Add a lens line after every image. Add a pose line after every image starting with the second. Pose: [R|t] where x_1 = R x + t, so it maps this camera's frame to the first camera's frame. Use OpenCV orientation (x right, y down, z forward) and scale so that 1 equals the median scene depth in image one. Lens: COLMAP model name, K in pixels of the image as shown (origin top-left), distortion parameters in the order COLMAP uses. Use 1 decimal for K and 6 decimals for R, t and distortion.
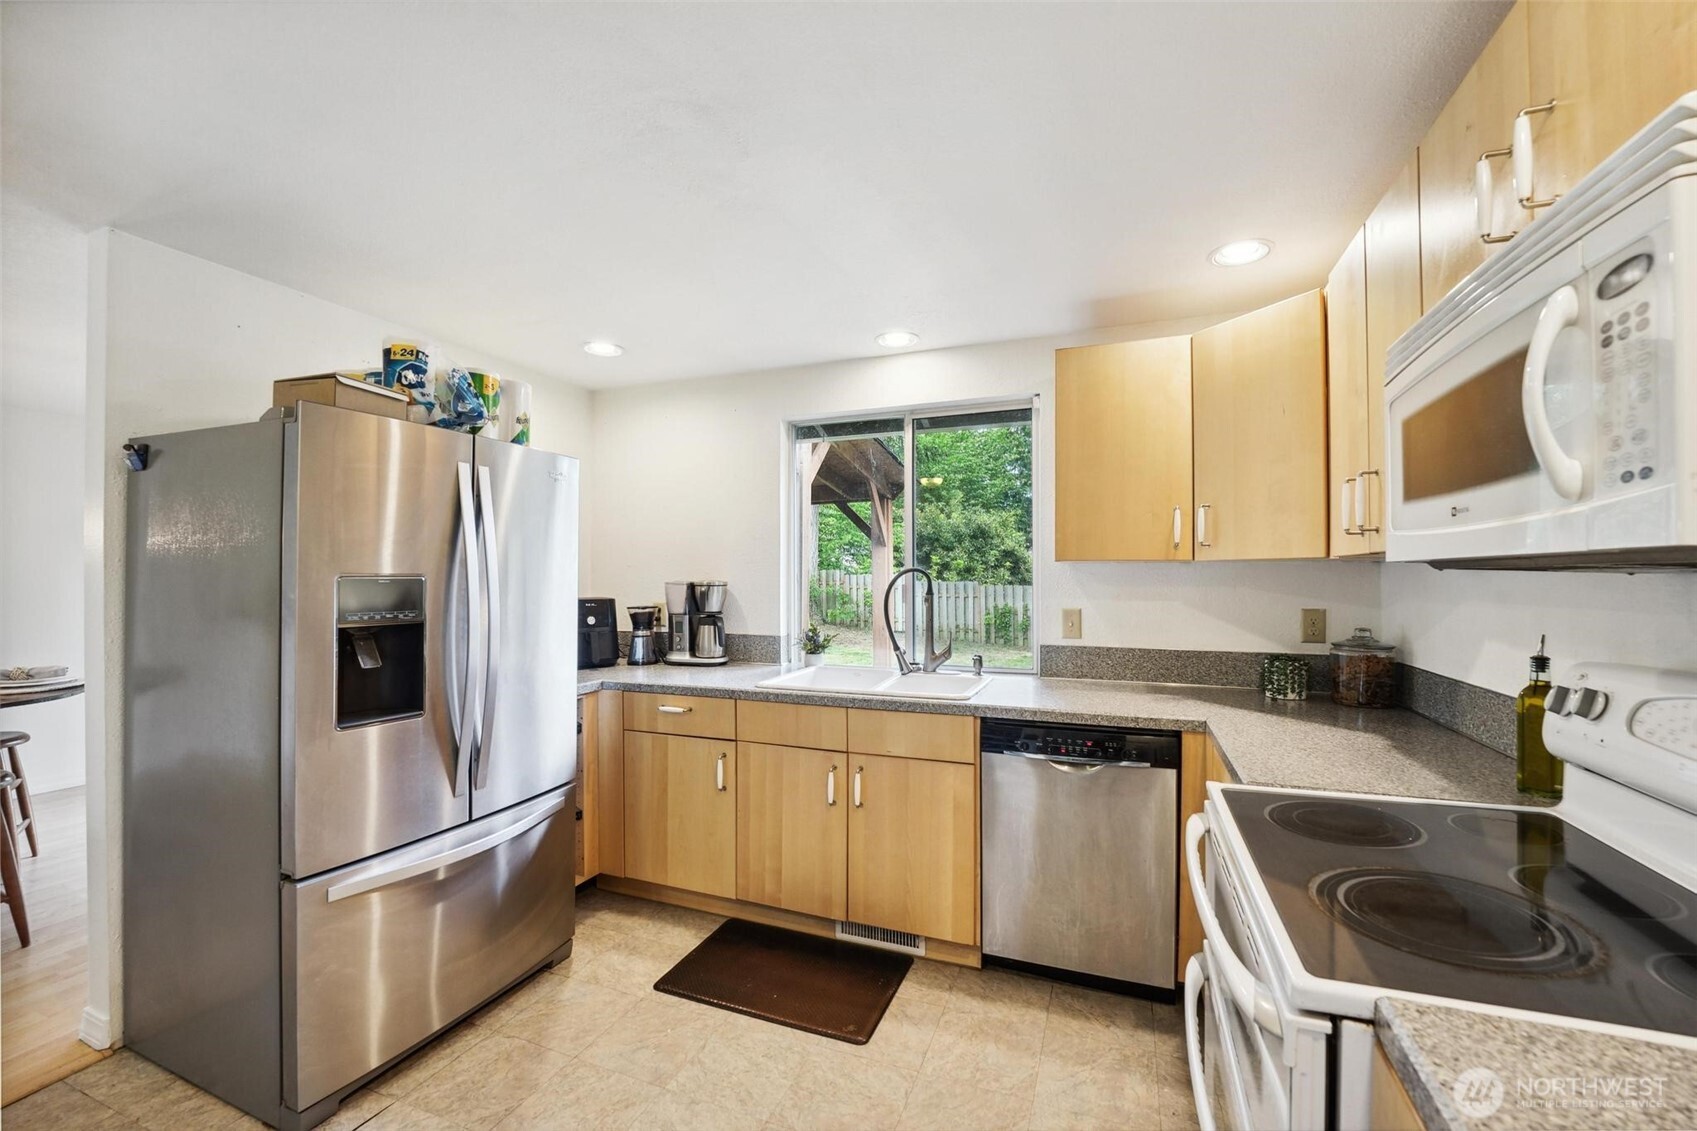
lens RADIAL K [[690.1, 0, 855.3], [0, 690.1, 571.2], [0, 0, 1]] dist [-0.015896, 0.000370]
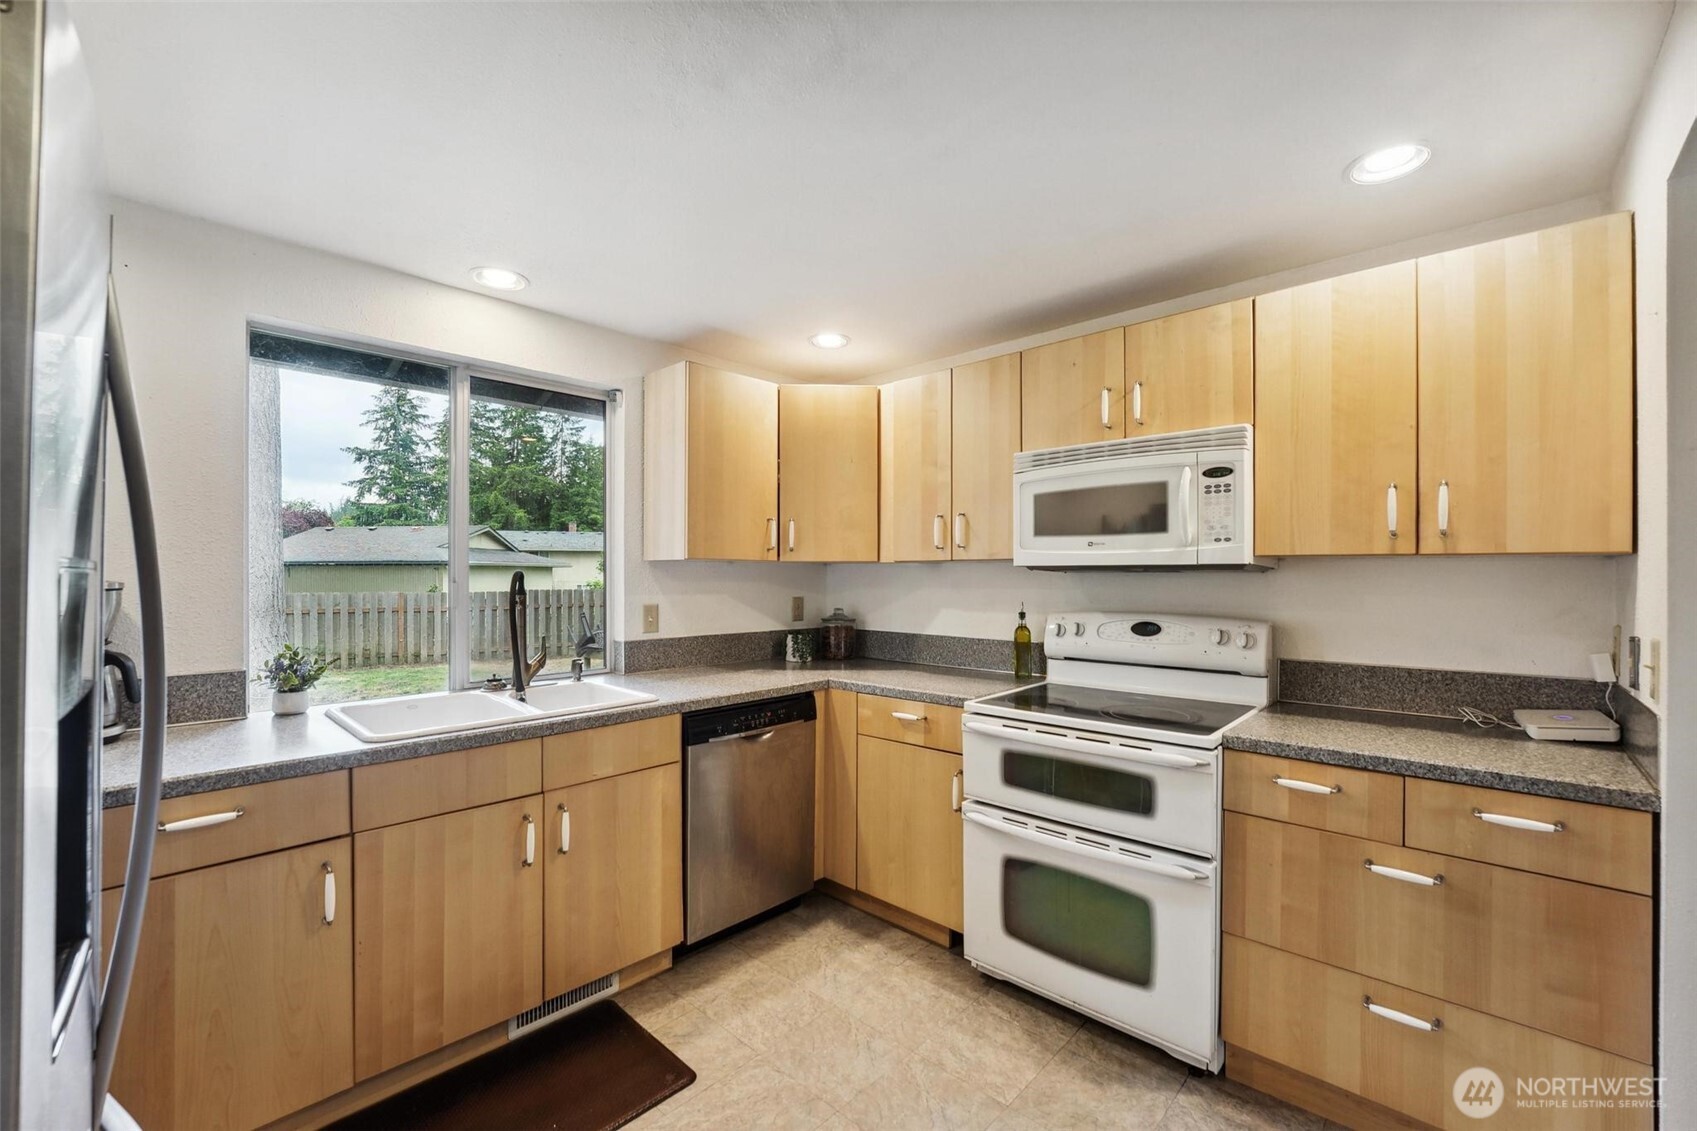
lens RADIAL K [[690.1, 0, 853.5], [0, 690.1, 567.3], [0, 0, 1]] dist [-0.015896, 0.000370]
pose [[0.377482, 0.010003, 0.925963, -0.642205], [-0.008248, 0.999938, -0.007440, 0.004781], [-0.925980, -0.004829, 0.377542, 0.382389]]
